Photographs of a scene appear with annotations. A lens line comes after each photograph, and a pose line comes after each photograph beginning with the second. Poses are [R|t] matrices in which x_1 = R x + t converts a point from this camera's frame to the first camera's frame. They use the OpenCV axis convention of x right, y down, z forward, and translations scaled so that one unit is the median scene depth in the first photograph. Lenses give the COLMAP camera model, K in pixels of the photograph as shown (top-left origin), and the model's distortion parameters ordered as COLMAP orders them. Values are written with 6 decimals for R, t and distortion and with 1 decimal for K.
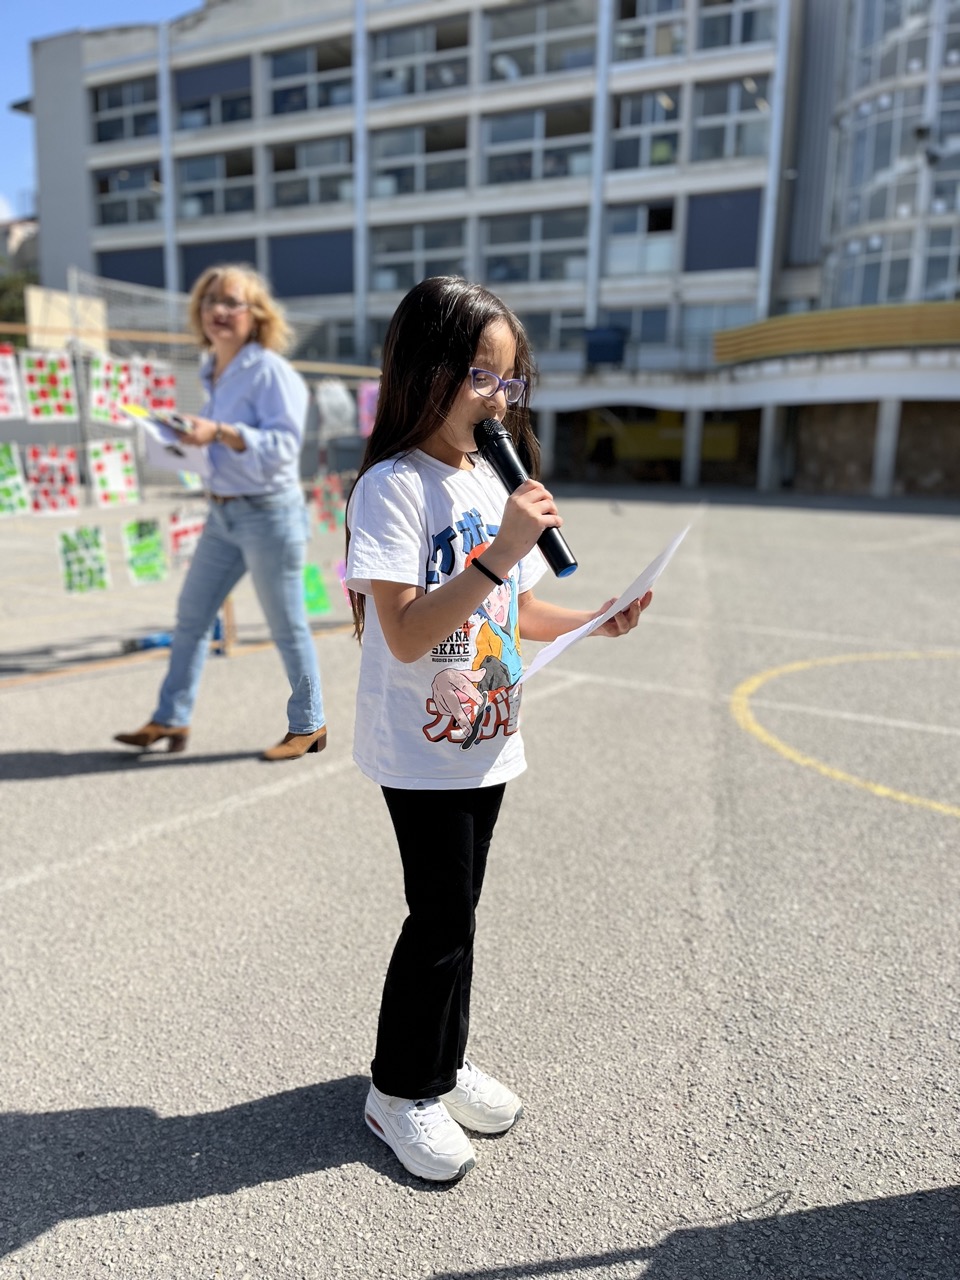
lens RADIAL K [[974.6, 0, 481.0], [0, 974.6, 653.3], [0, 0, 1]] dist [0.059157, -0.073406]
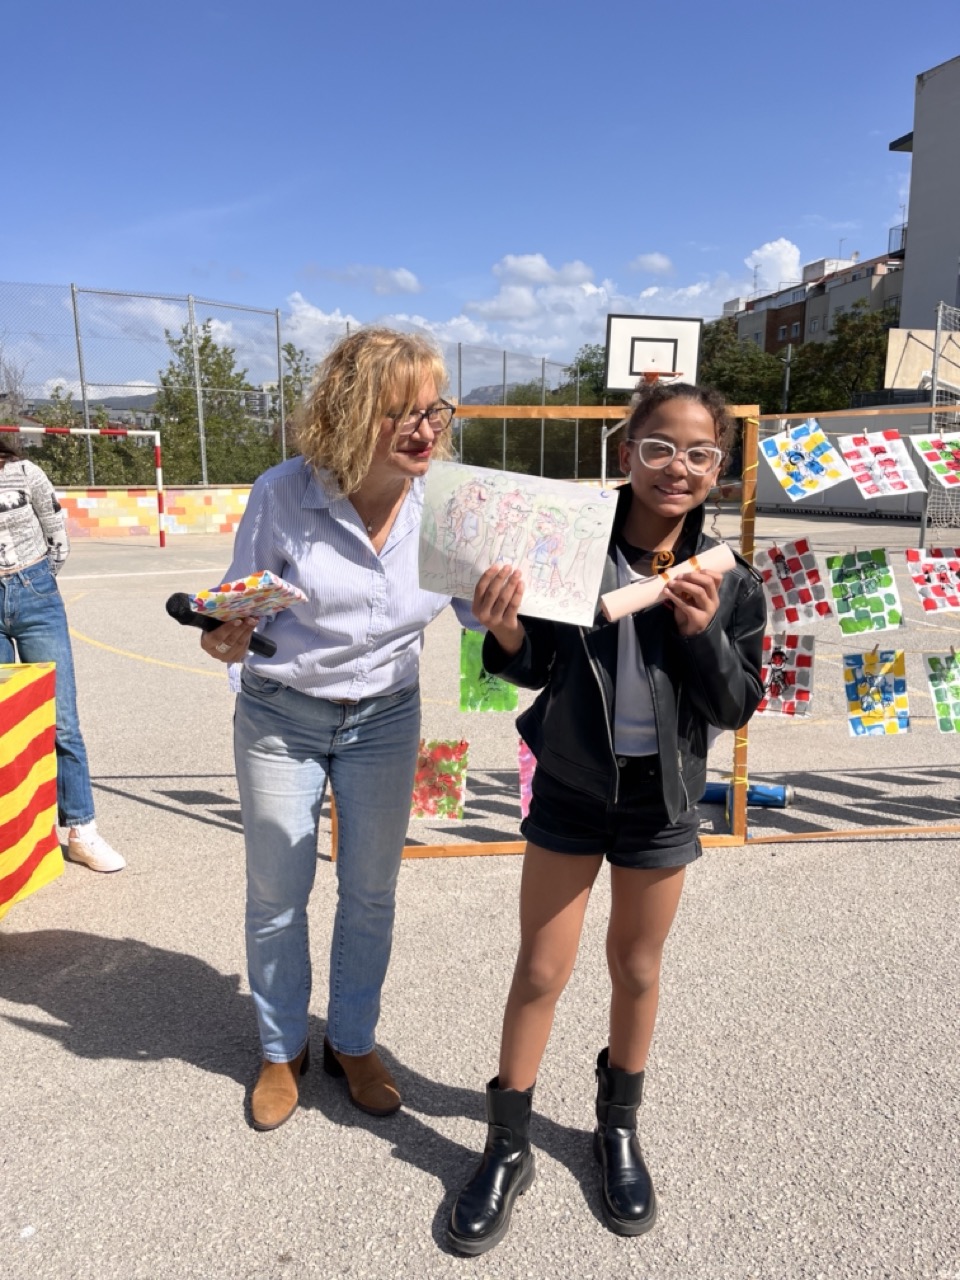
lens RADIAL K [[974.6, 0, 471.1], [0, 974.6, 640.2], [0, 0, 1]] dist [0.059157, -0.073406]
pose [[0.701262, 0.106054, -0.704971, -0.123201], [-0.134032, 0.990852, 0.015735, -0.096296], [0.700191, 0.083454, 0.709061, 0.175696]]
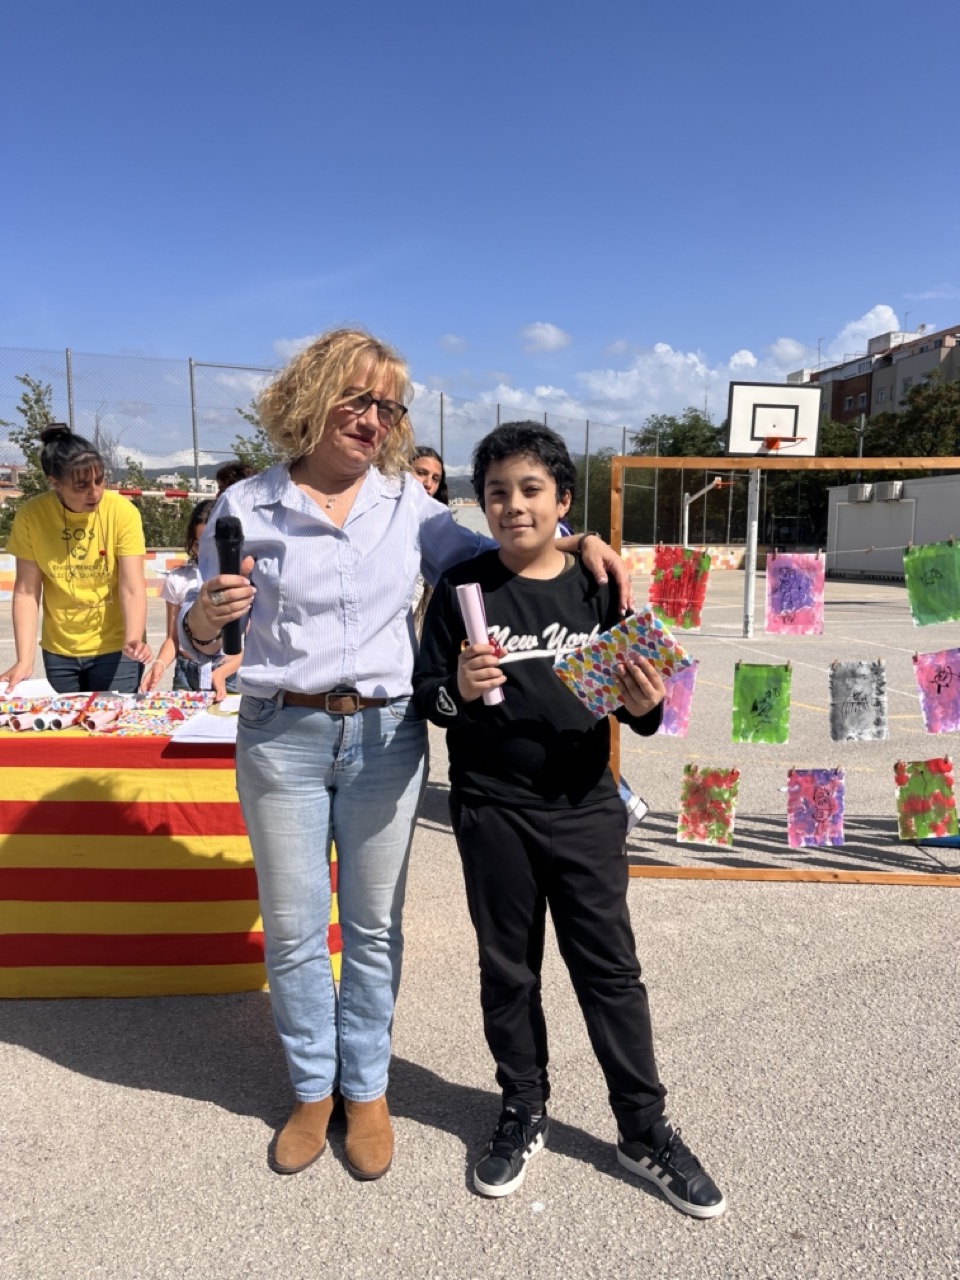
lens RADIAL K [[974.6, 0, 483.6], [0, 974.6, 639.8], [0, 0, 1]] dist [0.059157, -0.073406]
pose [[0.667736, 0.065377, -0.741521, -0.207350], [-0.146493, 0.988197, -0.044791, -0.049722], [0.729841, 0.138536, 0.669433, 0.024299]]
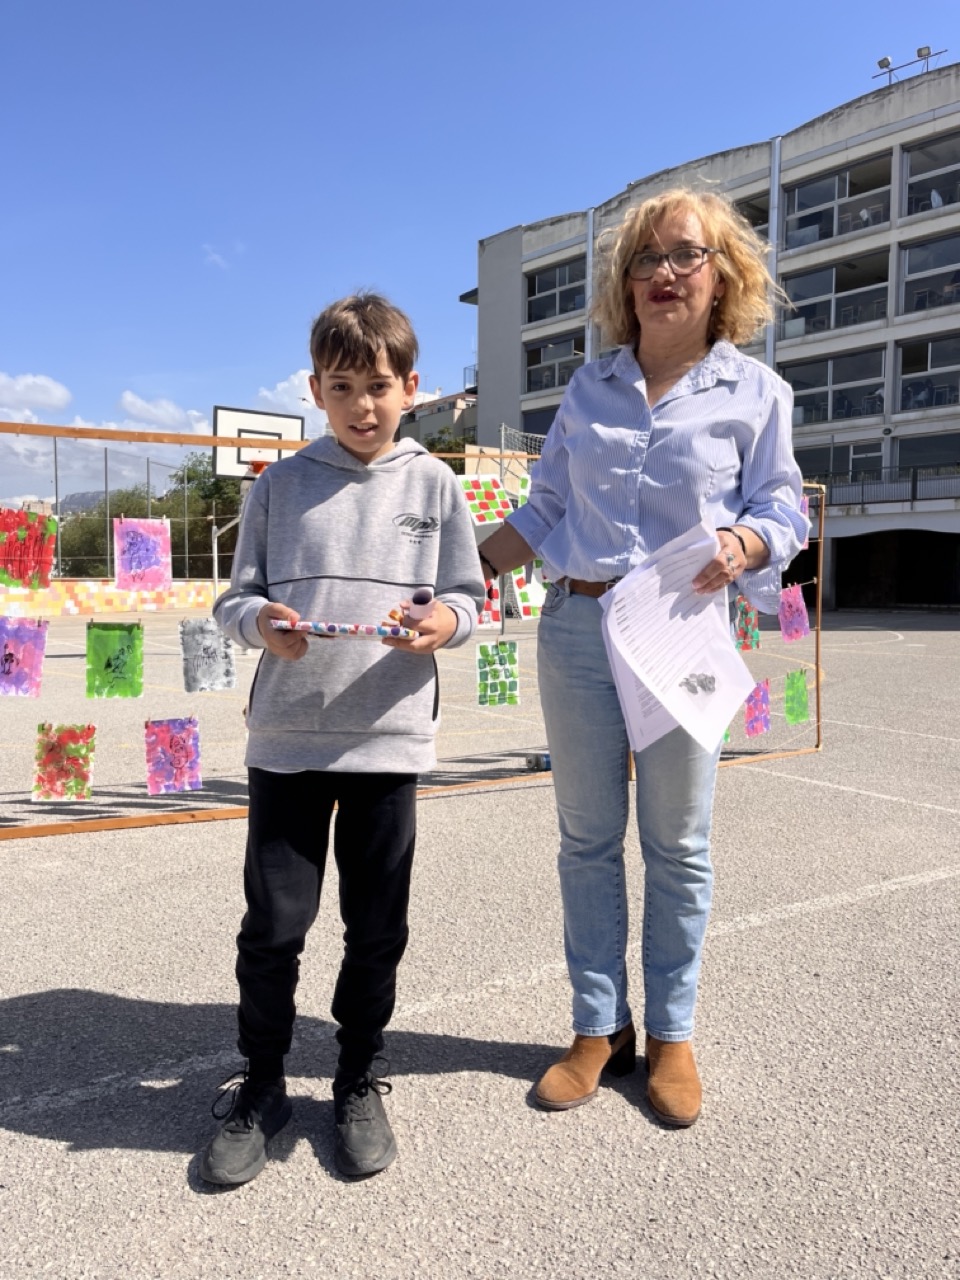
lens RADIAL K [[974.6, 0, 490.4], [0, 974.6, 635.7], [0, 0, 1]] dist [0.059157, -0.073406]
pose [[0.925861, 0.007292, -0.377794, -0.033007], [-0.064931, 0.988012, -0.140055, 0.006765], [0.372244, 0.154202, 0.915236, 0.072675]]
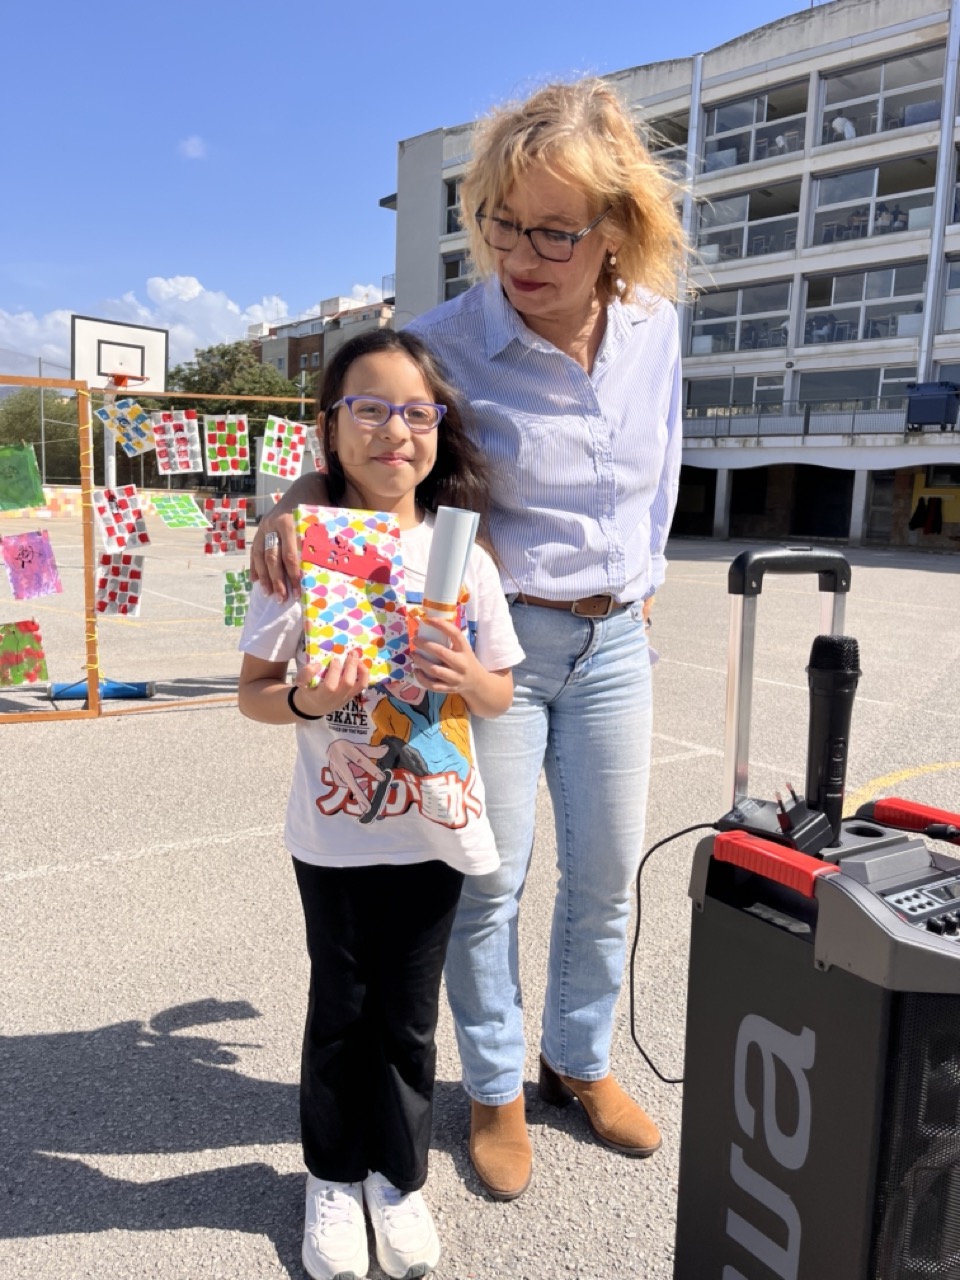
lens RADIAL K [[974.6, 0, 487.4], [0, 974.6, 640.7], [0, 0, 1]] dist [0.059157, -0.073406]
pose [[0.948517, 0.064246, -0.310143, 0.190211], [-0.086036, 0.994655, -0.057083, -0.009102], [0.304818, 0.080828, 0.948975, 0.038776]]
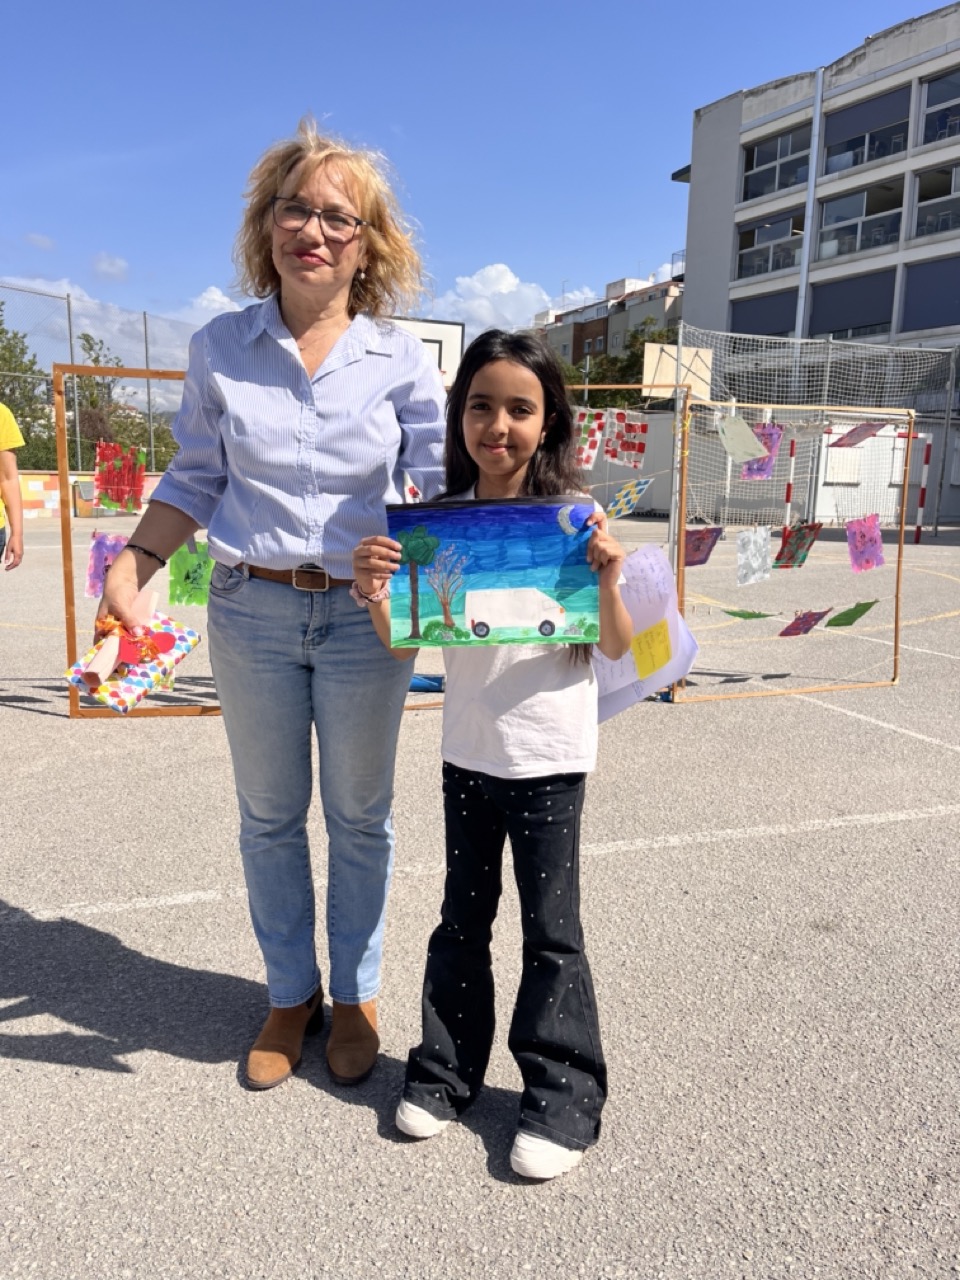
lens RADIAL K [[974.6, 0, 477.5], [0, 974.6, 645.8], [0, 0, 1]] dist [0.059157, -0.073406]
pose [[0.819187, 0.098729, -0.564964, 0.141270], [-0.123596, 0.992316, -0.005801, -0.025857], [0.560050, 0.074579, 0.825095, 0.080706]]
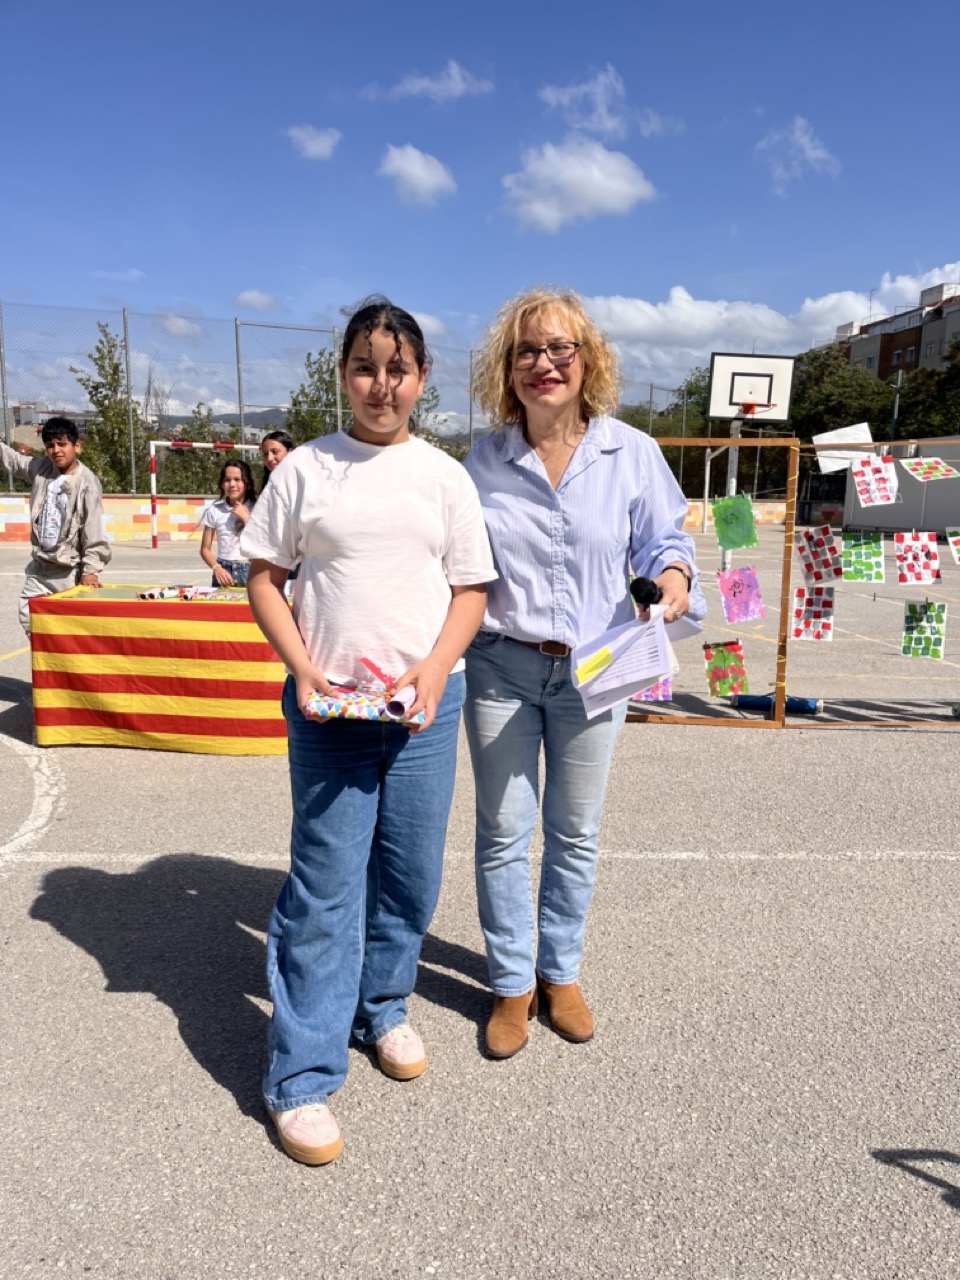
lens RADIAL K [[974.6, 0, 486.4], [0, 974.6, 654.7], [0, 0, 1]] dist [0.059157, -0.073406]
pose [[0.636206, 0.125084, -0.761312, 0.153002], [-0.166132, 0.985832, 0.023142, -0.008712], [0.753420, 0.111755, 0.647973, -0.143127]]
